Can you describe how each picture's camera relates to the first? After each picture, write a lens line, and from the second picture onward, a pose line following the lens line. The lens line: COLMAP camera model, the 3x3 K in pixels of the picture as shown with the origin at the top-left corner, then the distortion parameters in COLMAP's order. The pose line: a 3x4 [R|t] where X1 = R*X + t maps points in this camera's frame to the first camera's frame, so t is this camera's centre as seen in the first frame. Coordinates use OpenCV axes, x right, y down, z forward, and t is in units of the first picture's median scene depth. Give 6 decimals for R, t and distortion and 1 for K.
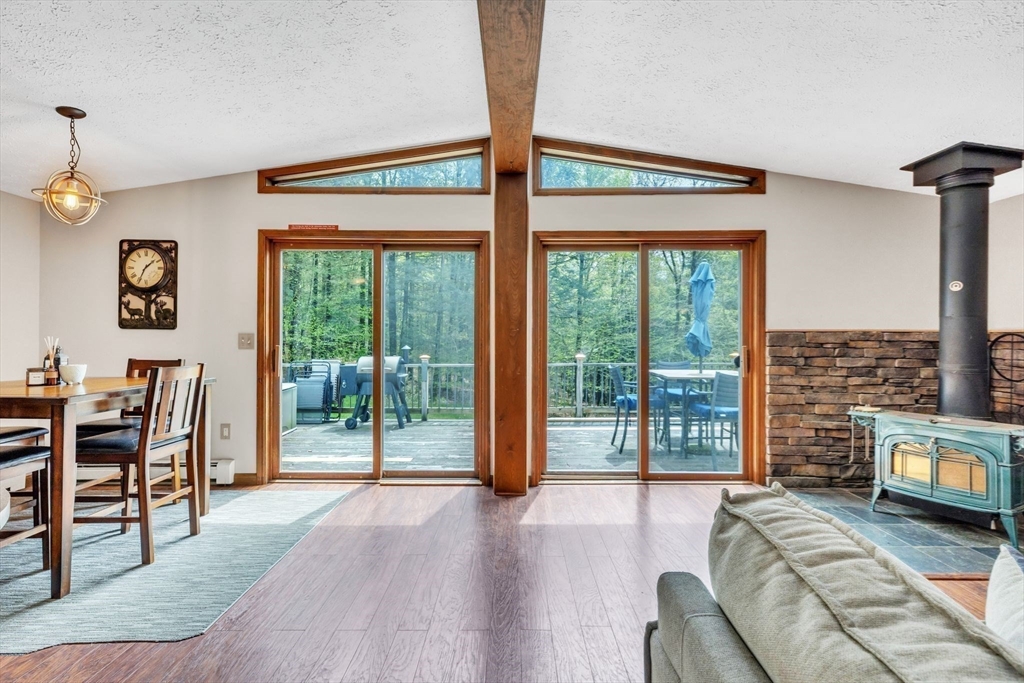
lens RADIAL K [[459.0, 0, 507.9], [0, 459.0, 333.5], [0, 0, 1]] dist [0.005207, 0.000328]
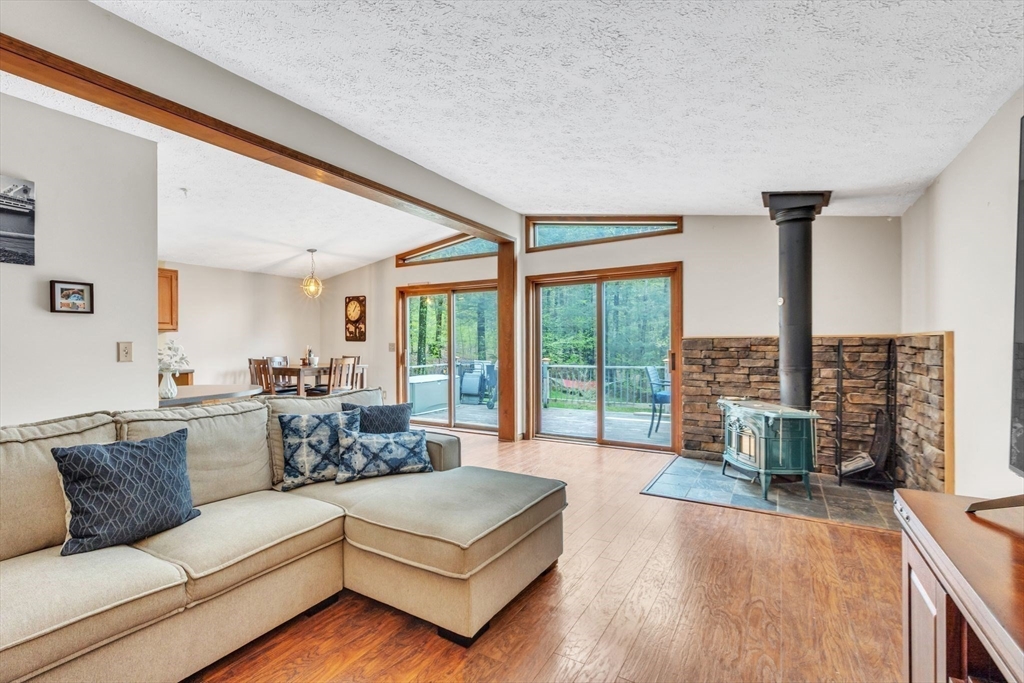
lens RADIAL K [[458.2, 0, 512.0], [0, 458.2, 341.5], [0, 0, 1]] dist [0.001256, 0.000297]
pose [[0.866261, -0.009132, -0.499508, 0.789209], [0.009573, 0.999953, -0.001679, 0.001065], [0.499500, -0.003327, 0.866308, -0.371872]]
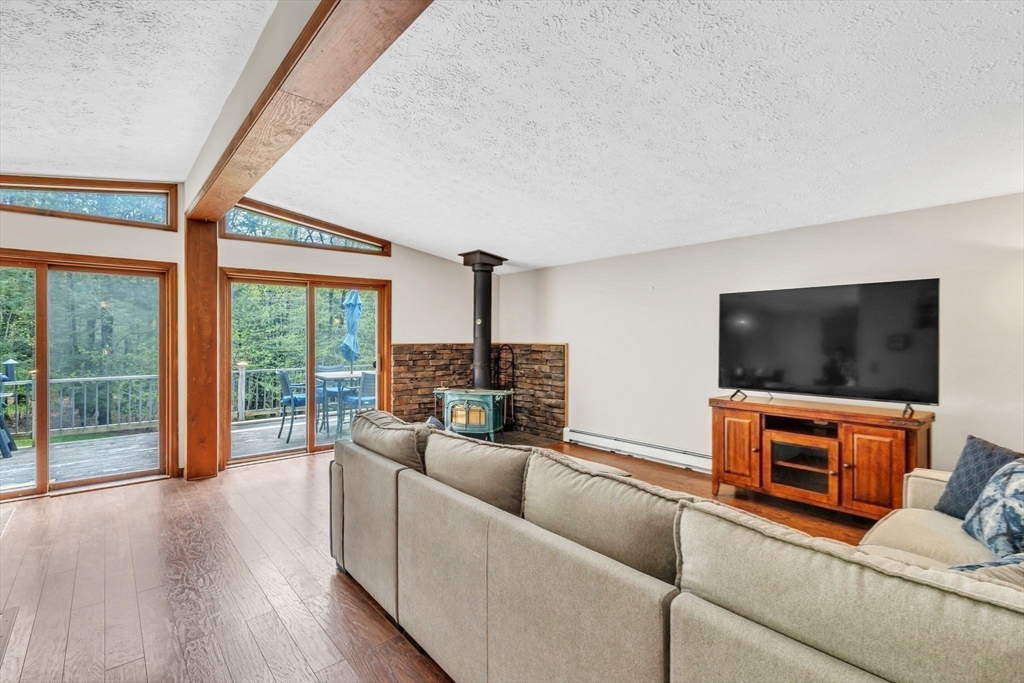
lens RADIAL K [[476.2, 0, 514.3], [0, 476.2, 337.4], [0, 0, 1]] dist [-0.003475, -0.000050]
pose [[0.749916, -0.002597, 0.661528, -0.199888], [-0.001632, 0.999982, 0.005776, -0.039871], [-0.661531, -0.005411, 0.749899, -0.497563]]
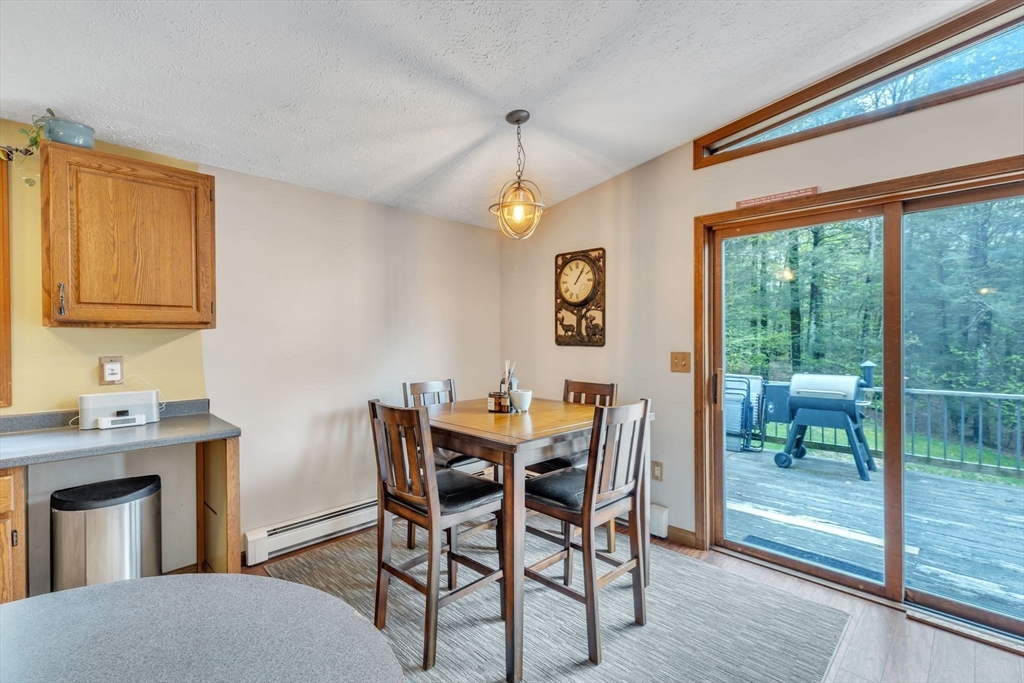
lens RADIAL K [[458.2, 0, 512.0], [0, 458.2, 341.5], [0, 0, 1]] dist [0.001256, 0.000297]
pose [[0.710636, -0.002707, -0.703555, -0.223140], [0.011082, 0.999912, 0.007346, -0.027619], [0.703473, -0.013017, 0.710603, 0.240734]]
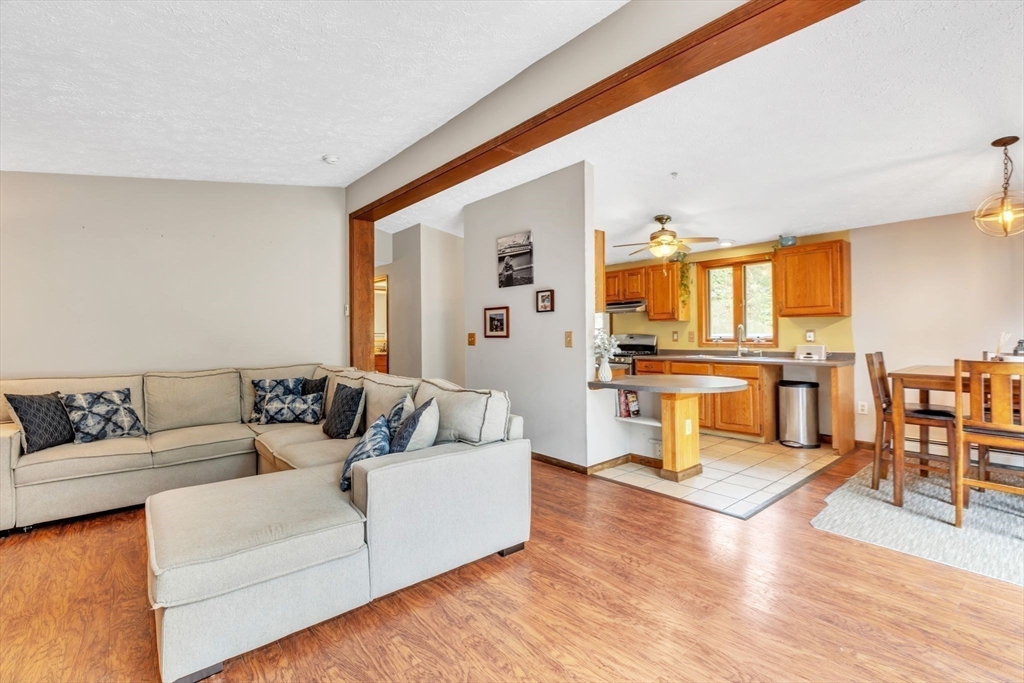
lens RADIAL K [[454.4, 0, 509.2], [0, 454.4, 330.4], [0, 0, 1]] dist [0.000020, 0.000065]
pose [[-0.763324, -0.004765, -0.645998, 0.541935], [0.007918, 0.999829, -0.016731, 0.008828], [0.645967, -0.017886, -0.763156, 0.754228]]
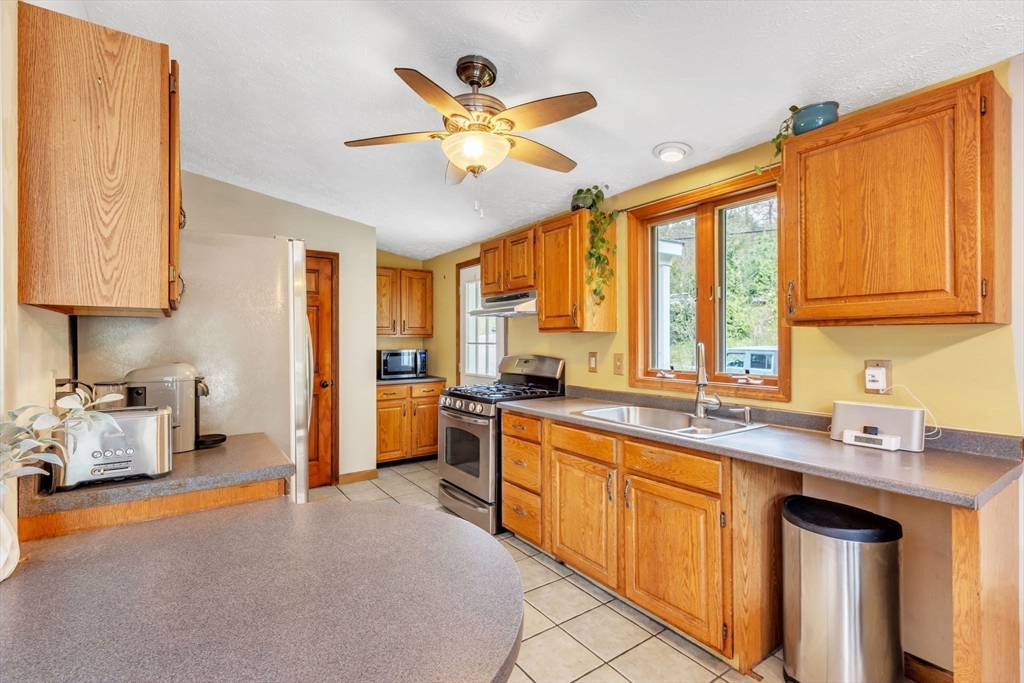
lens RADIAL K [[458.2, 0, 512.0], [0, 458.2, 341.5], [0, 0, 1]] dist [0.001256, 0.000297]
pose [[-0.820929, -0.001123, -0.571029, -0.408467], [0.001689, 0.999989, -0.004395, -0.027916], [0.571028, -0.004572, -0.820918, 0.483188]]
